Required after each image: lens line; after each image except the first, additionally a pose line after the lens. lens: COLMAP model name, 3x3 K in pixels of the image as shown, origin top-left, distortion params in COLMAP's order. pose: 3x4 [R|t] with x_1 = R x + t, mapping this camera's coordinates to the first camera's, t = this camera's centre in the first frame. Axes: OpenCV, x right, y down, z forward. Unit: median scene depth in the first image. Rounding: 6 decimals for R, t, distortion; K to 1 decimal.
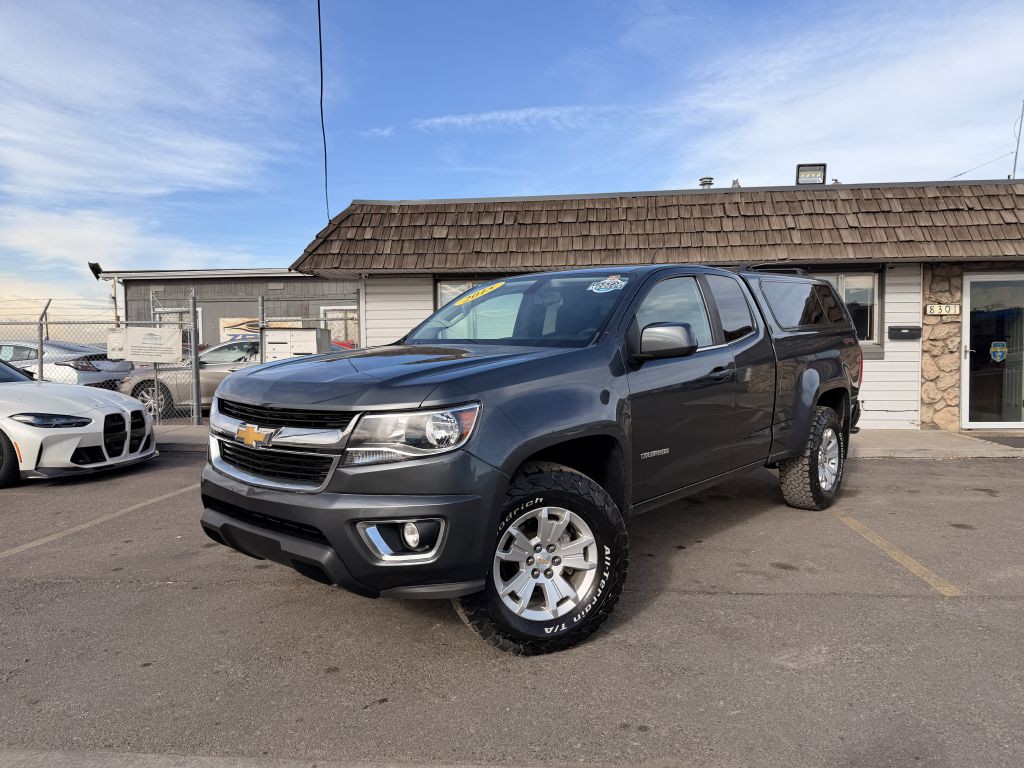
lens RADIAL K [[733.5, 0, 508.7], [0, 733.5, 382.1], [0, 0, 1]] dist [0.033536, -0.045448]
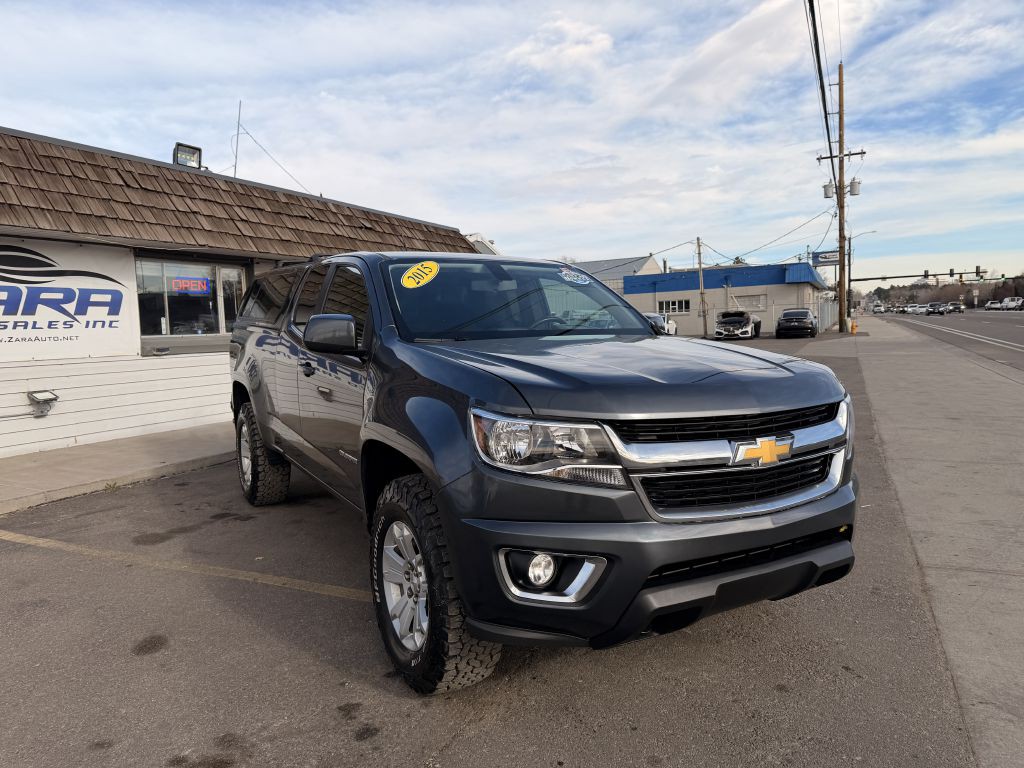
lens RADIAL K [[733.5, 0, 525.6], [0, 733.5, 381.4], [0, 0, 1]] dist [0.033536, -0.045448]
pose [[0.301660, -0.071904, 0.950700, -0.478428], [0.065442, 0.996362, 0.054592, -0.024319], [-0.951167, 0.045747, 0.305268, 0.407792]]
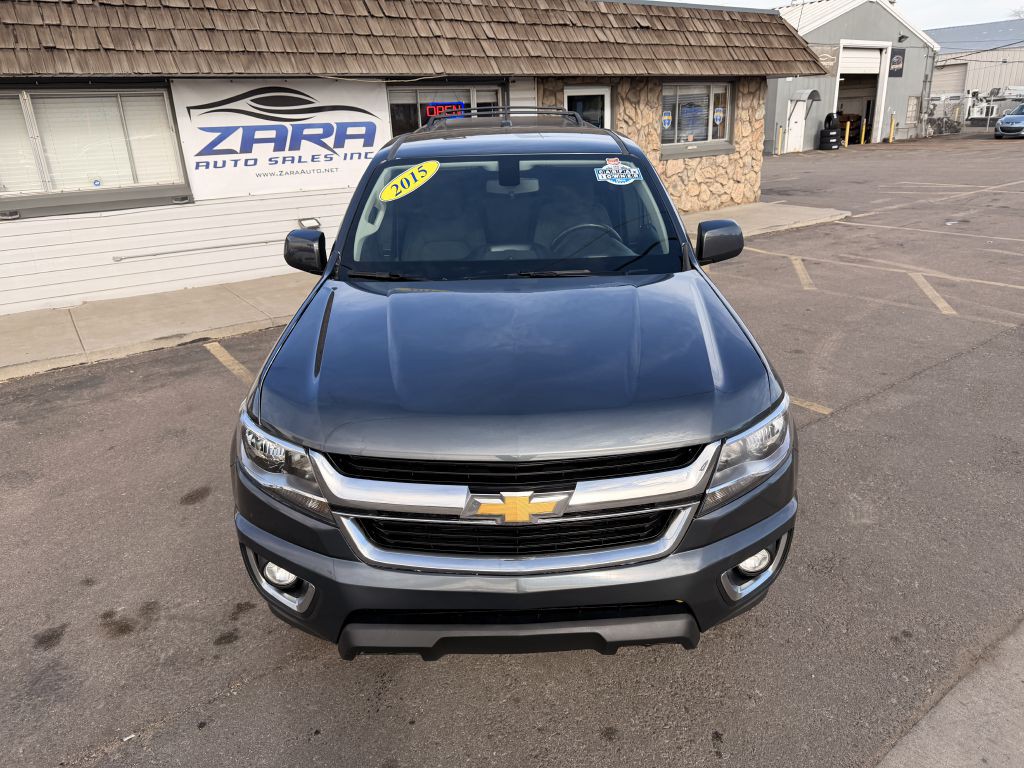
lens RADIAL K [[733.5, 0, 518.8], [0, 733.5, 386.5], [0, 0, 1]] dist [0.033536, -0.045448]
pose [[0.732796, -0.250093, 0.632822, -0.294858], [0.054314, 0.948538, 0.311970, -0.091474], [-0.678278, -0.194239, 0.708668, 0.231116]]
